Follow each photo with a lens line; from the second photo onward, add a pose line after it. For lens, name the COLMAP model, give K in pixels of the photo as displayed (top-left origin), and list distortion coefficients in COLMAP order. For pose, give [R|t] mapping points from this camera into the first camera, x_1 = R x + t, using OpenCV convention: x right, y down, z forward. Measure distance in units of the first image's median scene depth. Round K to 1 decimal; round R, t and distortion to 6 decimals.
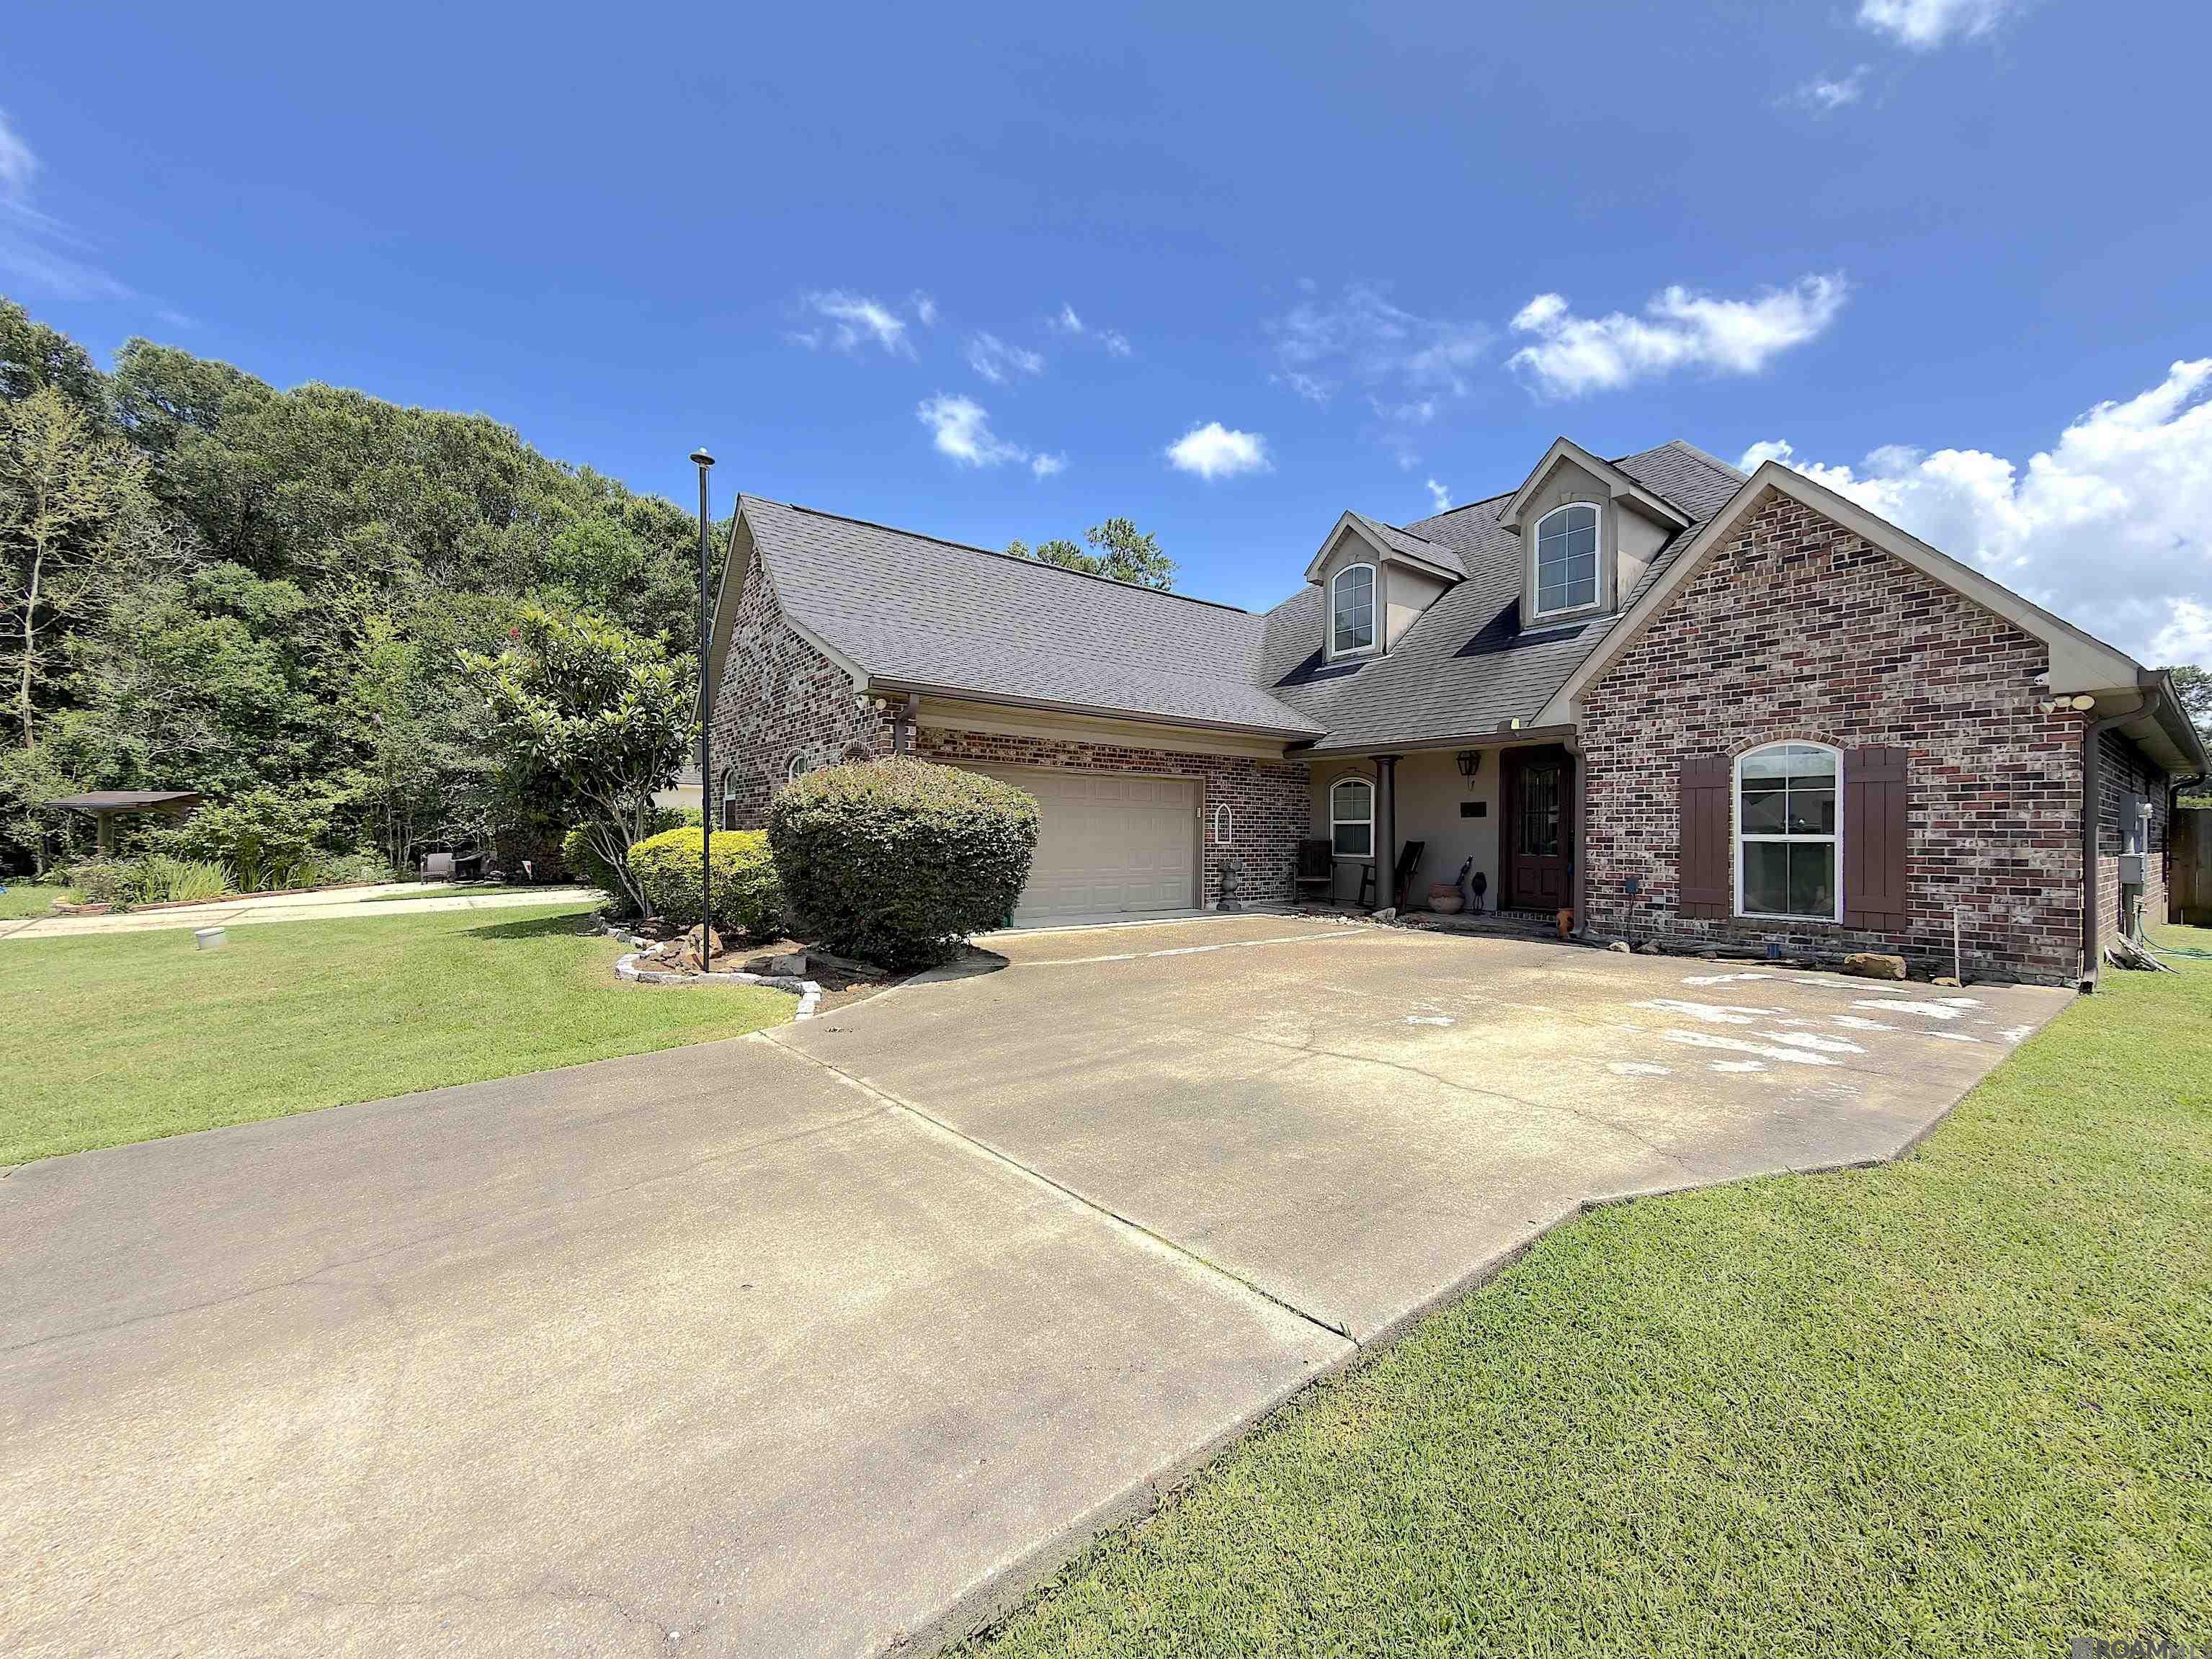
lens RADIAL K [[887.0, 0, 1106.0], [0, 887.0, 829.5], [0, 0, 1]] dist [-0.000362, 0.000116]
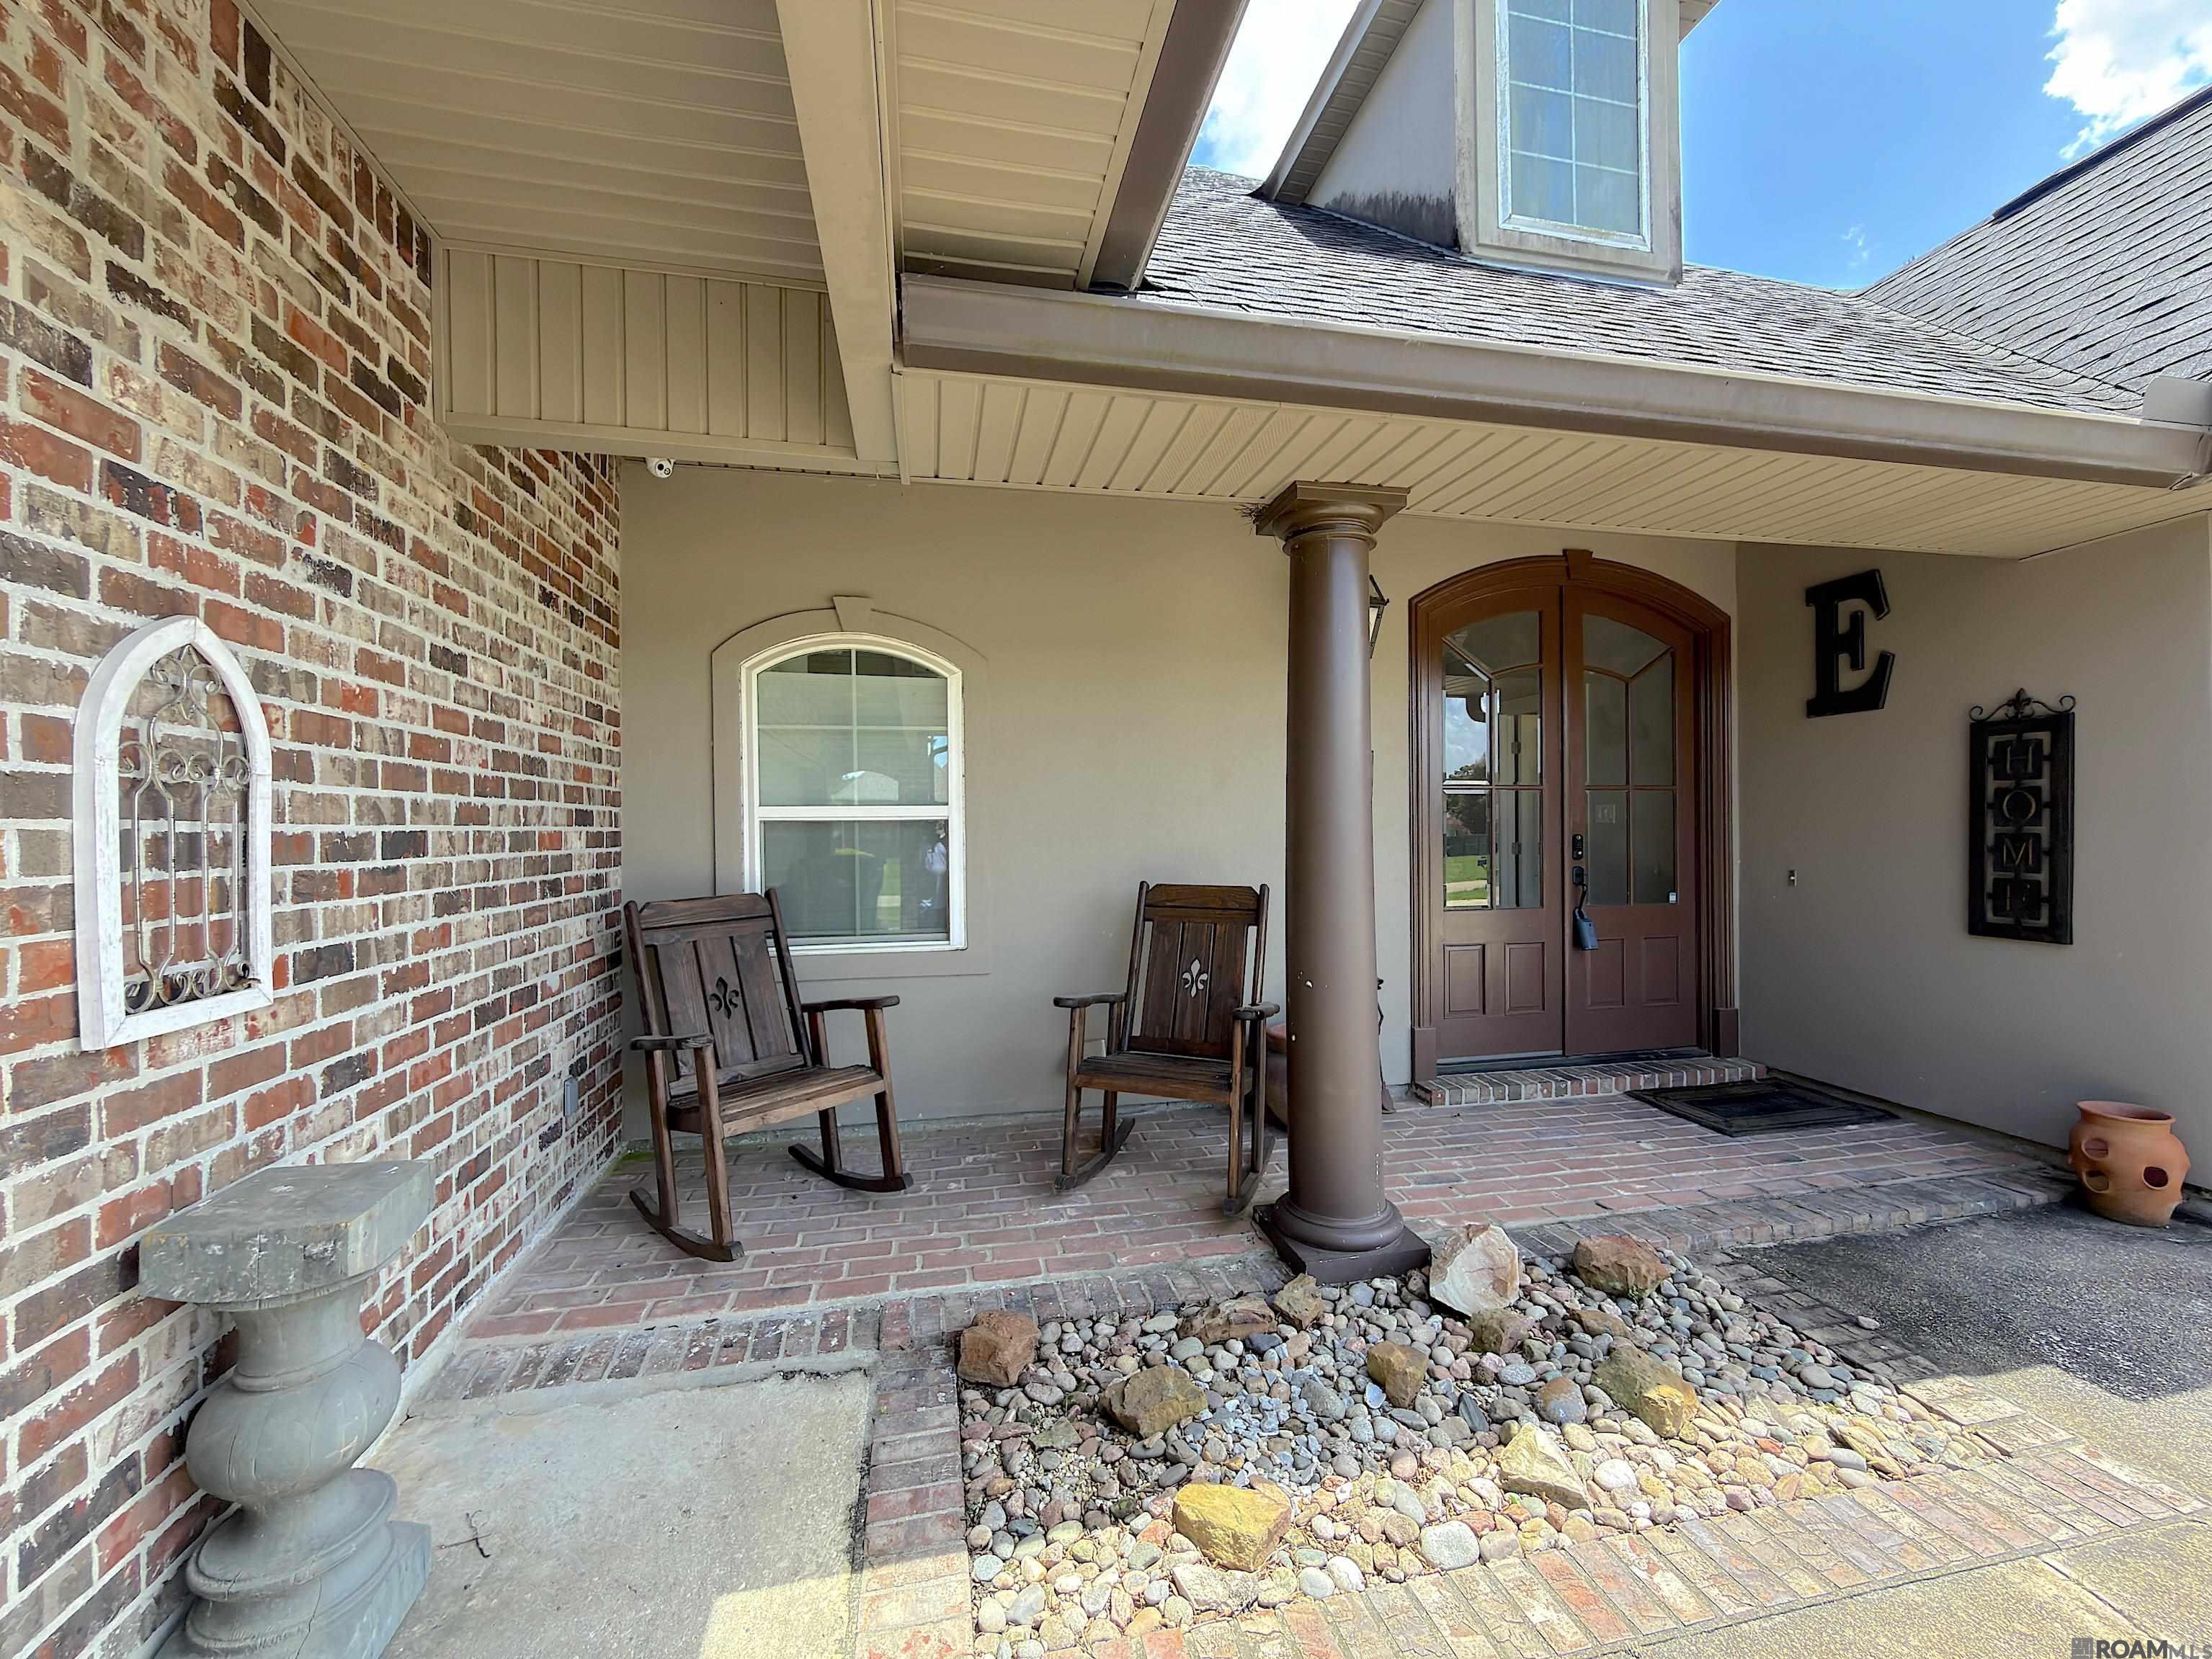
lens RADIAL K [[881.4, 0, 1106.0], [0, 881.4, 829.5], [0, 0, 1]] dist [-0.004569, 0.000074]
pose [[0.436553, -0.012803, 0.899587, 0.144656], [0.010171, 0.999905, 0.009295, -0.009311], [-0.899621, 0.005092, 0.436642, 1.405778]]
